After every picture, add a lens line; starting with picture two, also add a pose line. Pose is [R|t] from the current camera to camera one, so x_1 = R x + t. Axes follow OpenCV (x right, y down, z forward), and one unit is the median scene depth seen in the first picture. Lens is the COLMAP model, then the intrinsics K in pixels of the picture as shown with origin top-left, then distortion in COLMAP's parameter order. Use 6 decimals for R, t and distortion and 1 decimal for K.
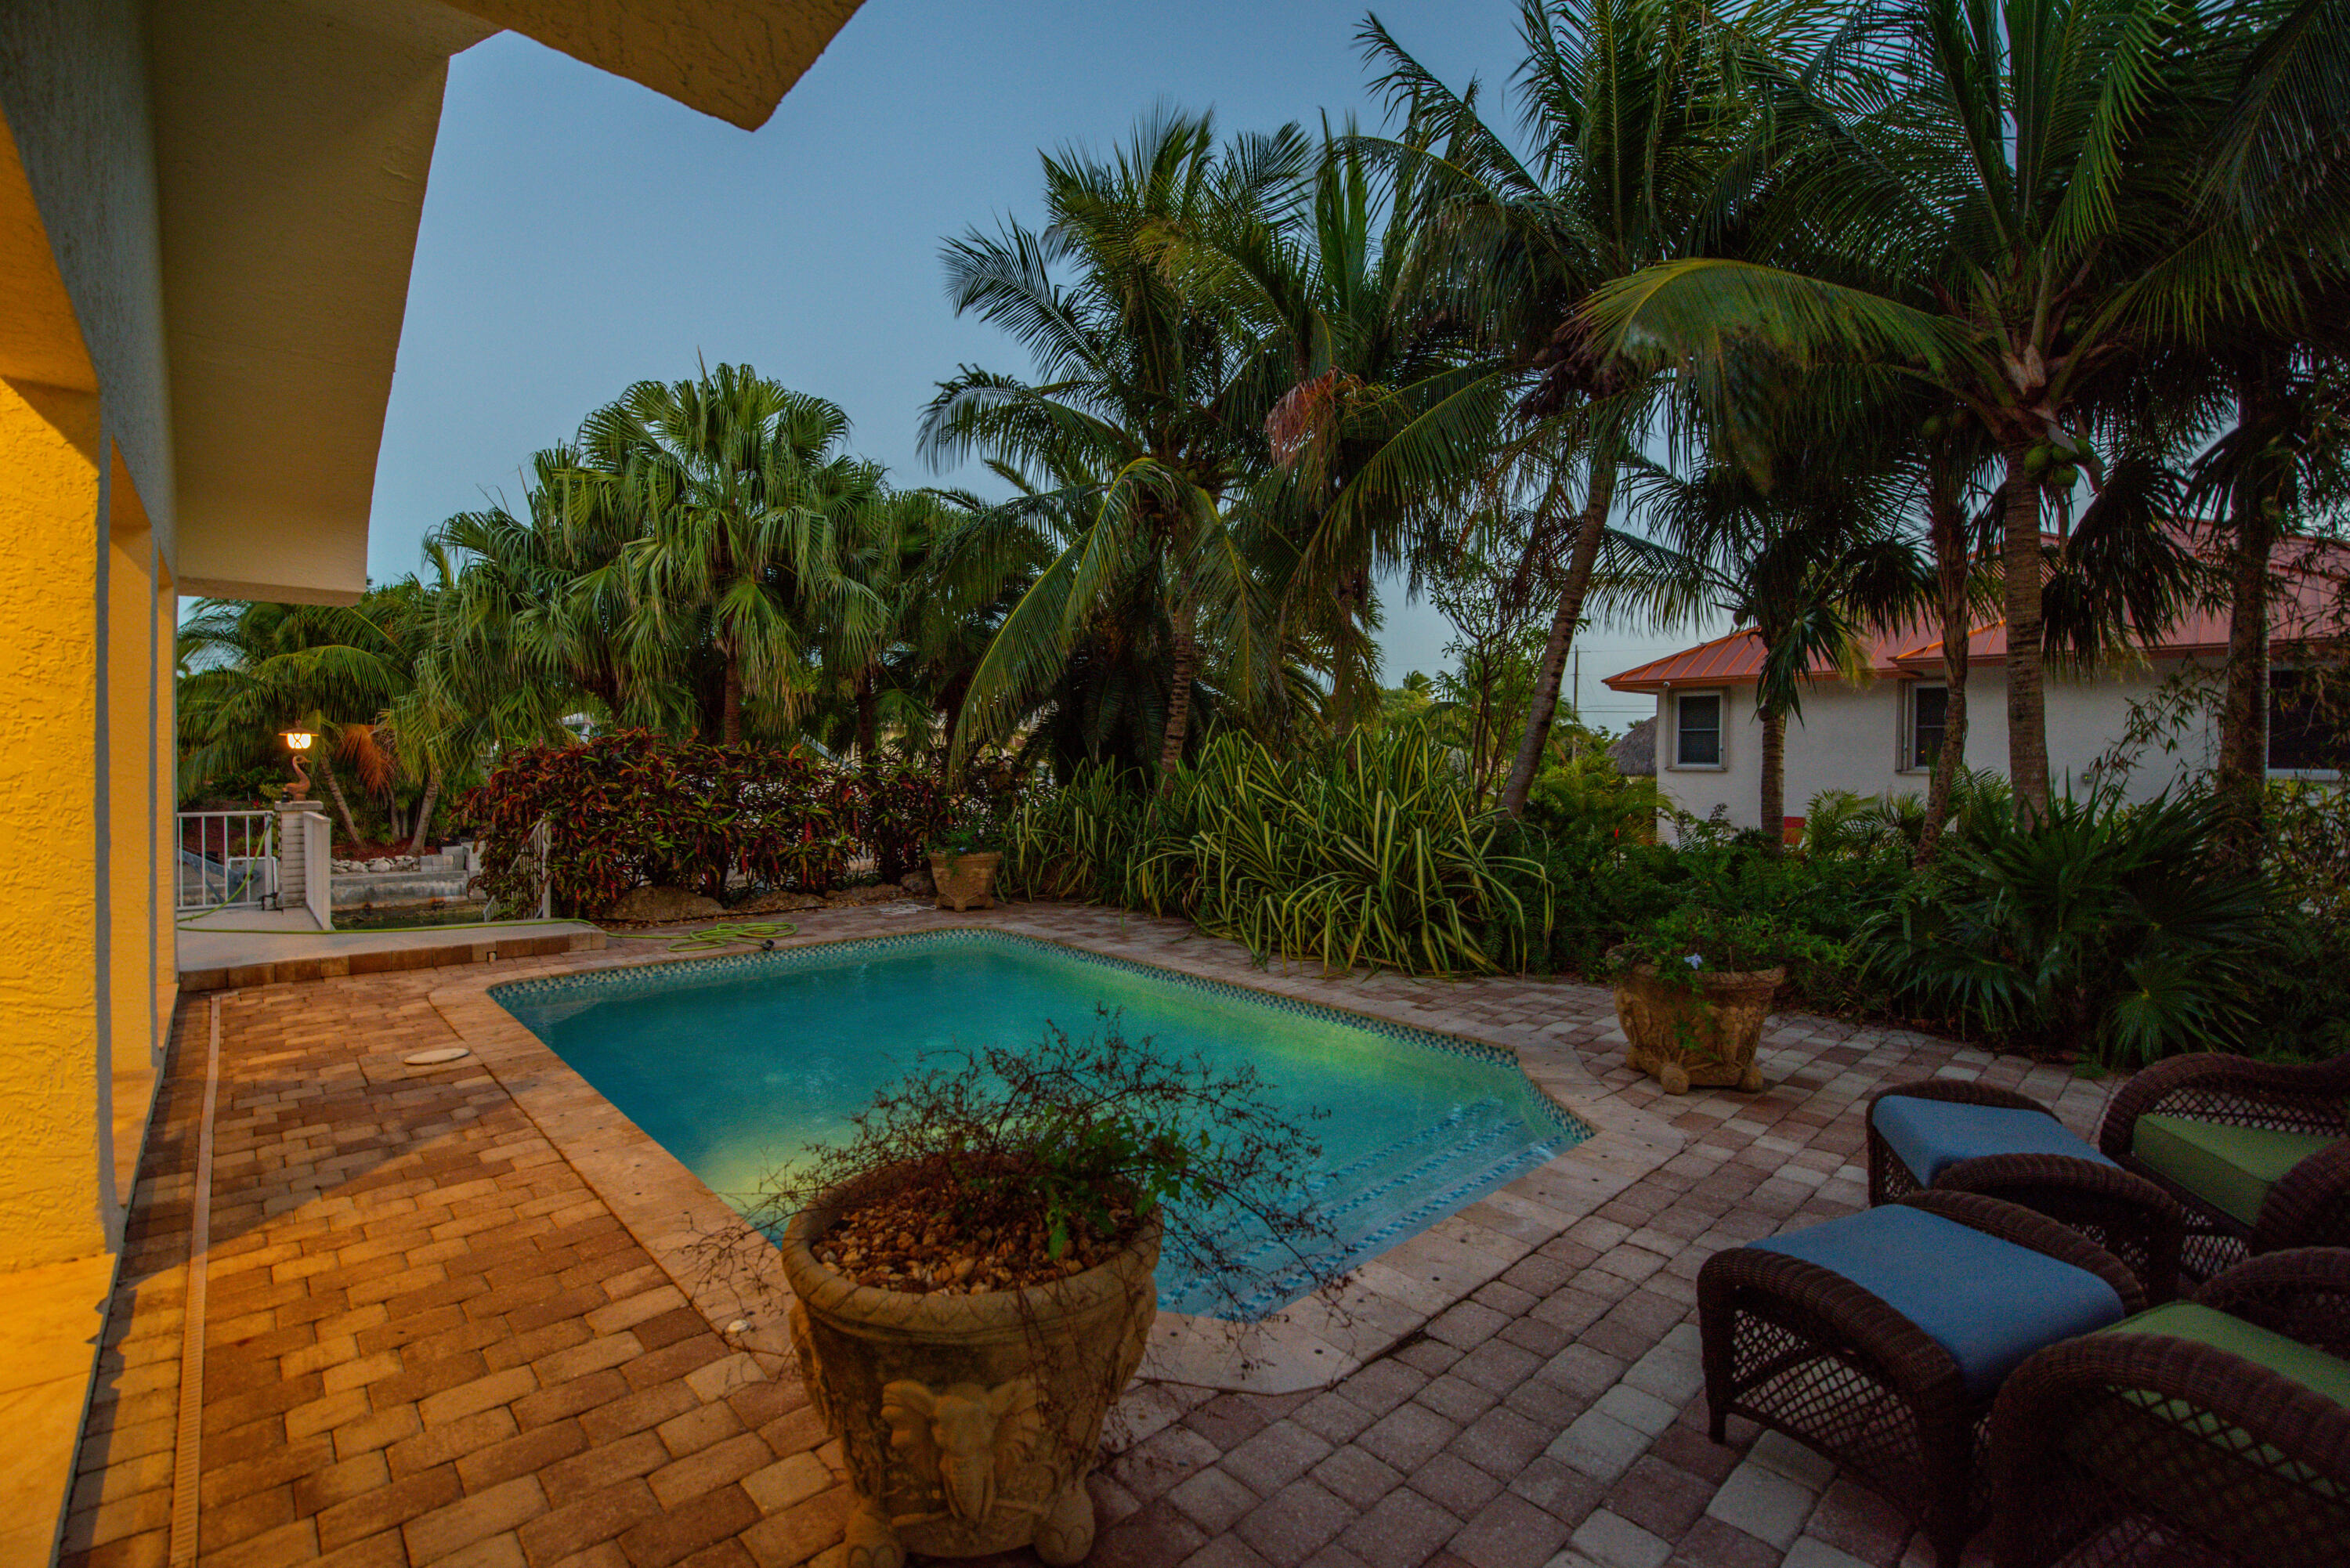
lens RADIAL K [[1018.5, 0, 1180.2], [0, 1018.5, 762.5], [0, 0, 1]] dist [-0.017176, -0.001602]
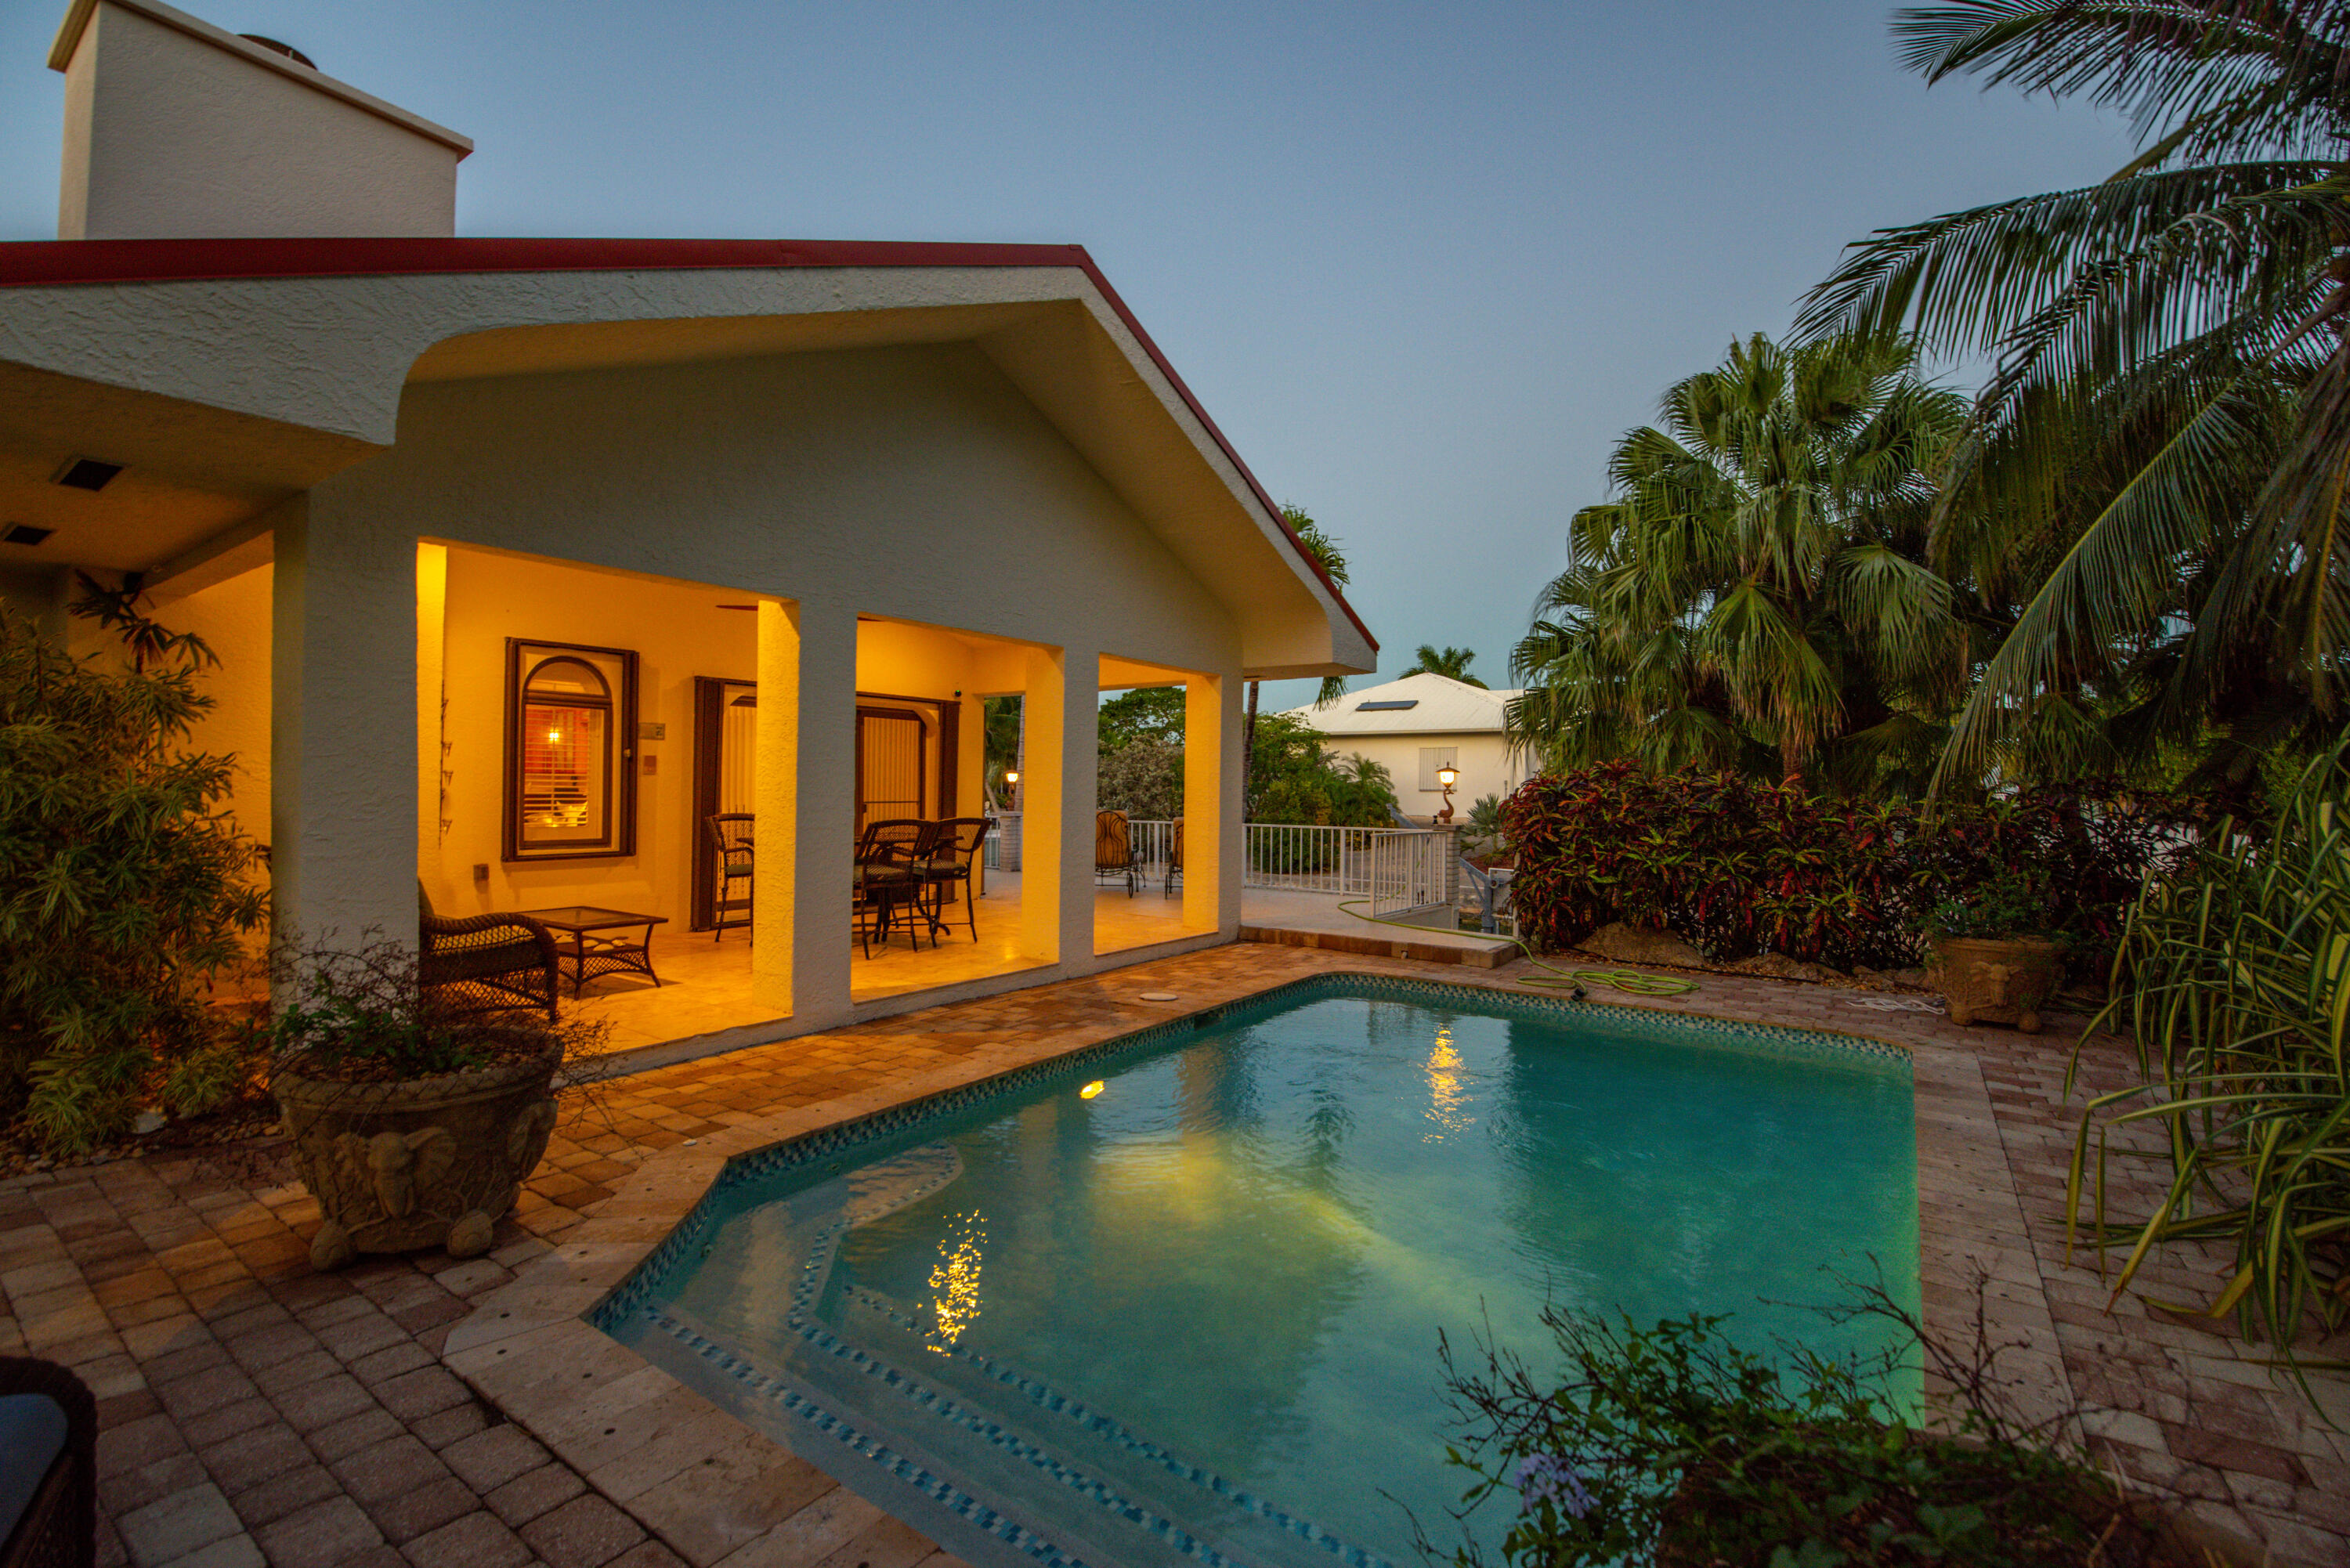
lens RADIAL K [[1018.5, 0, 1177.9], [0, 1018.5, 781.1], [0, 0, 1]] dist [-0.017176, -0.001602]
pose [[0.219956, -0.003561, -0.975503, 1.129487], [-0.019669, 0.999774, -0.008084, 0.012484], [0.975312, 0.020965, 0.219836, 1.280942]]
